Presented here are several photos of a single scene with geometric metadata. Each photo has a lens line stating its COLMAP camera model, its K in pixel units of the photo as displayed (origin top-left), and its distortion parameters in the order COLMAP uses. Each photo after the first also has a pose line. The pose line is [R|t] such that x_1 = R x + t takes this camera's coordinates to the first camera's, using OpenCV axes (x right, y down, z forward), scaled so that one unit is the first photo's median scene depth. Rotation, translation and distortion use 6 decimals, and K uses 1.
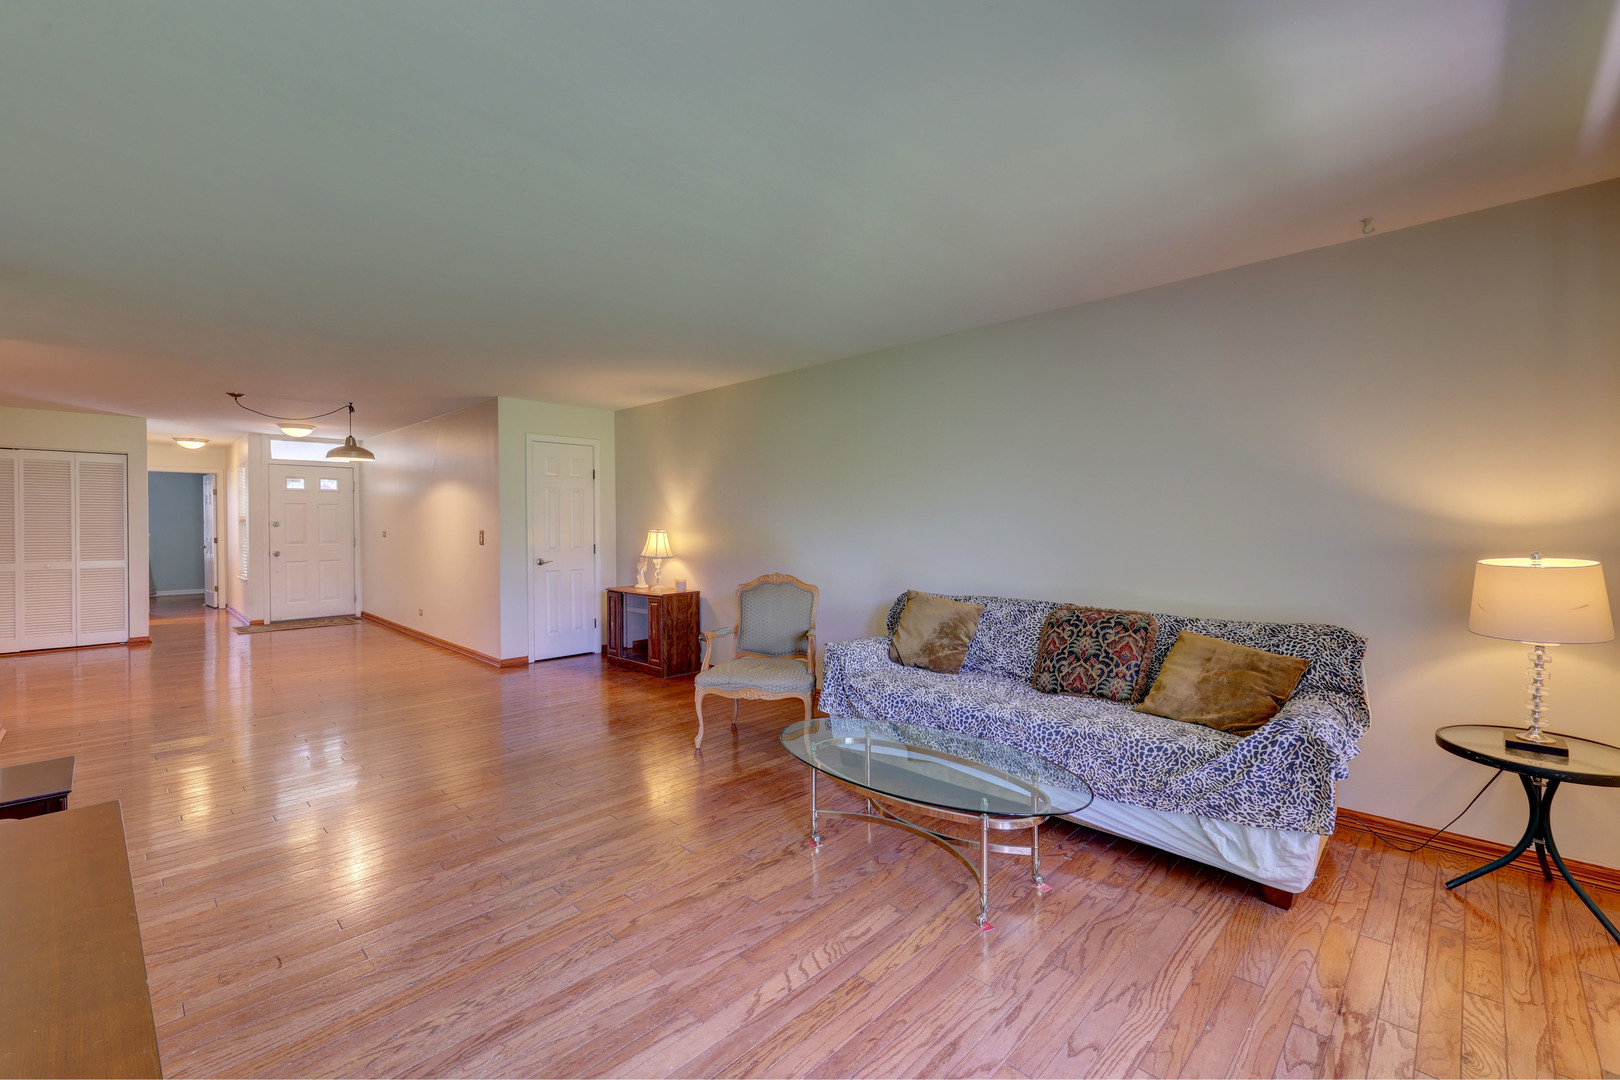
lens RADIAL K [[682.4, 0, 804.4], [0, 682.4, 530.5], [0, 0, 1]] dist [-0.000562, -0.000272]
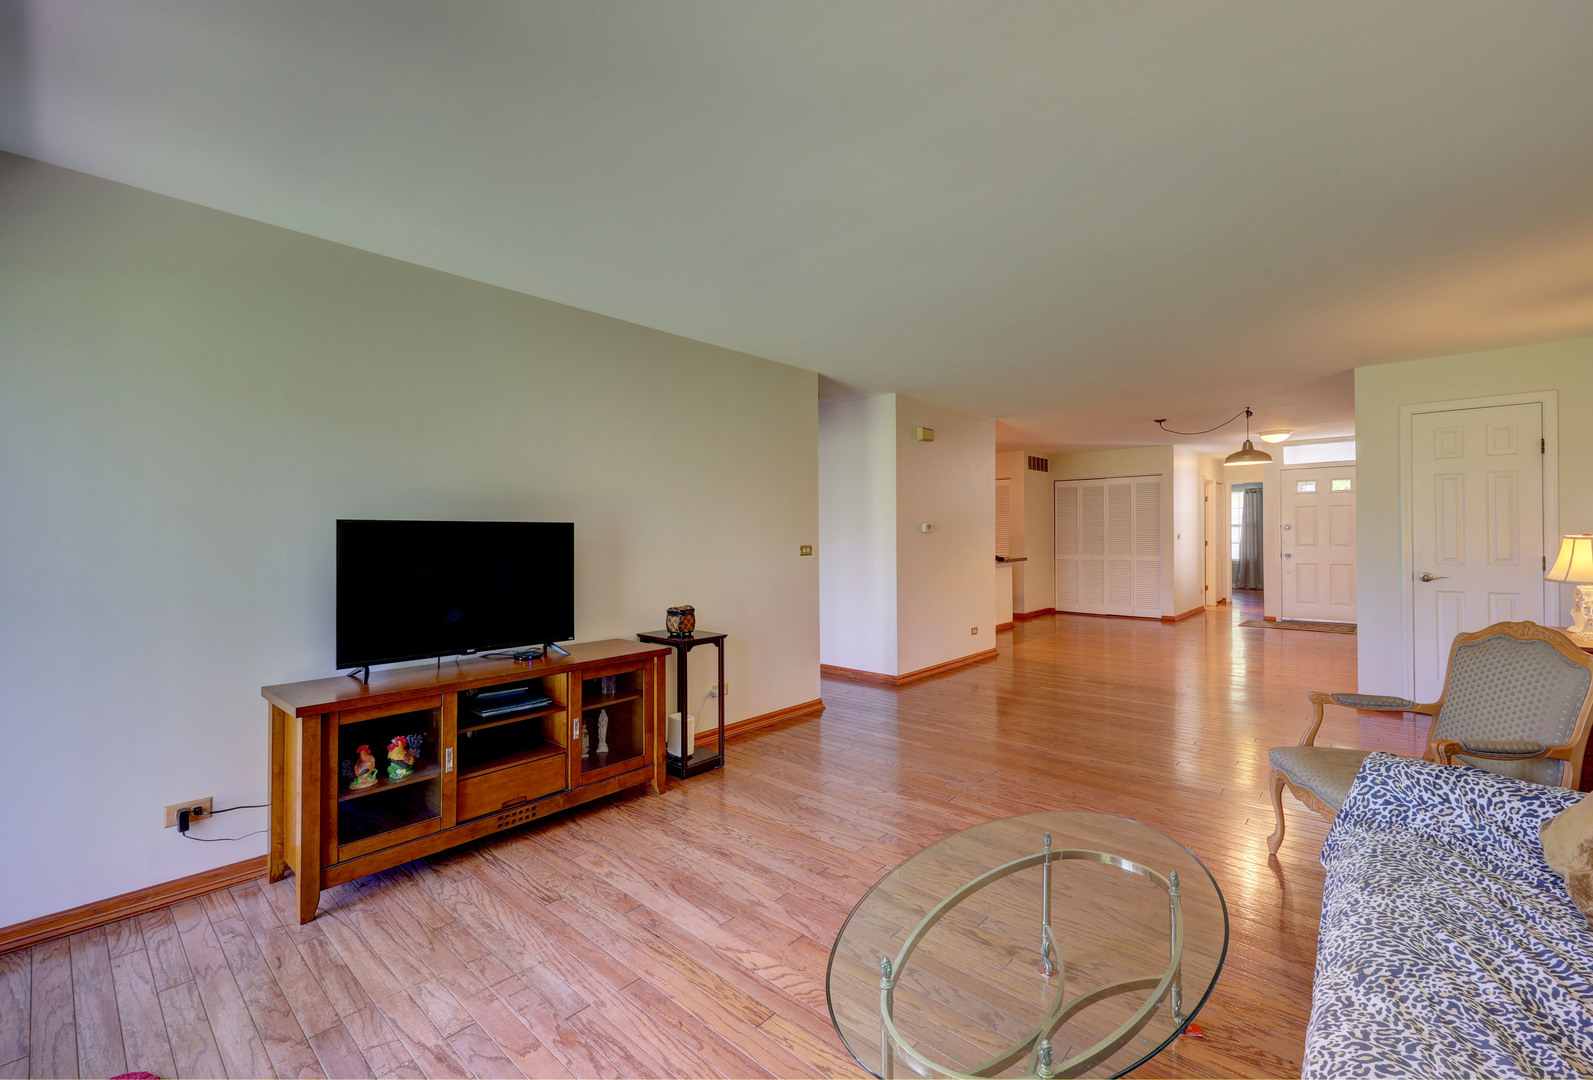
lens RADIAL K [[671.0, 0, 810.1], [0, 671.0, 529.3], [0, 0, 1]] dist [-0.000562, -0.000272]
pose [[0.049980, -0.004192, -0.998741, 0.297750], [0.000923, 0.999991, -0.004151, -0.002698], [0.998750, -0.000715, 0.049983, 0.298785]]
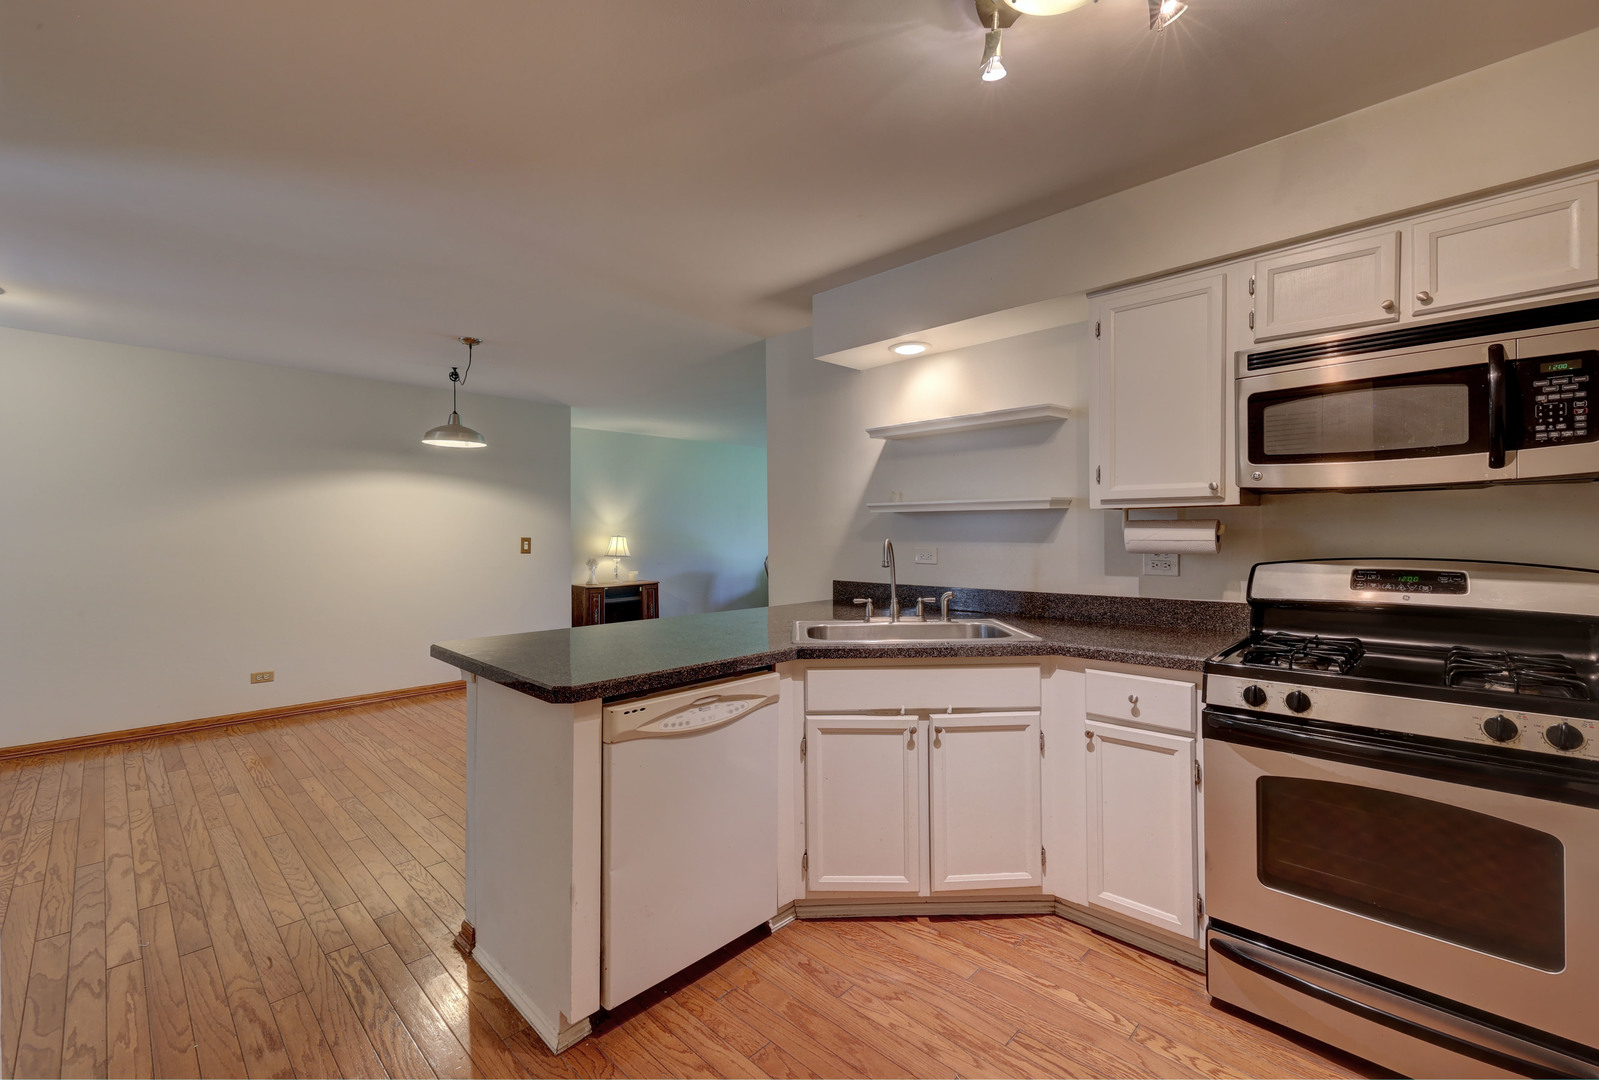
lens RADIAL K [[673.5, 0, 802.4], [0, 673.5, 535.0], [0, 0, 1]] dist [-0.000562, -0.000272]
pose [[-0.014079, -0.005923, 0.999883, -1.410542], [0.008624, 0.999945, 0.006045, -0.006202], [-0.999864, 0.008708, -0.014027, 0.630458]]
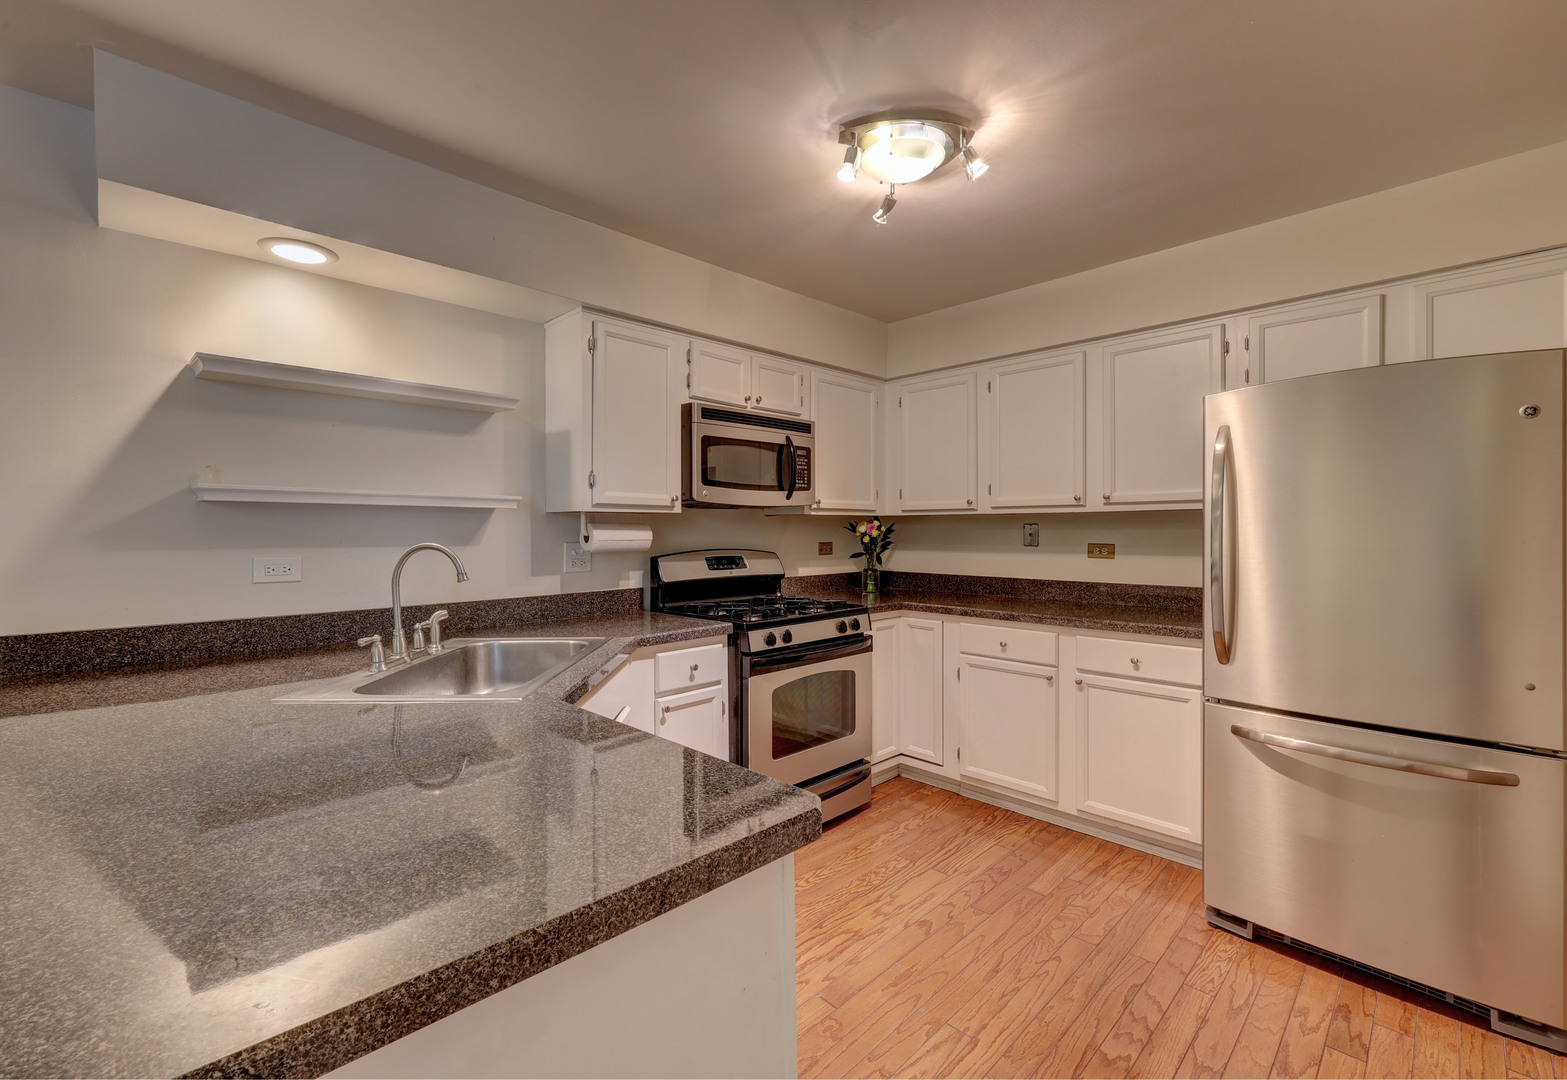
lens RADIAL K [[676.7, 0, 760.9], [0, 676.7, 537.9], [0, 0, 1]] dist [-0.001543, -0.000350]
pose [[-0.999576, 0.001521, 0.029092, -1.149266], [0.001955, 0.999887, 0.014914, -0.007330], [-0.029067, 0.014964, -0.999465, 0.862878]]
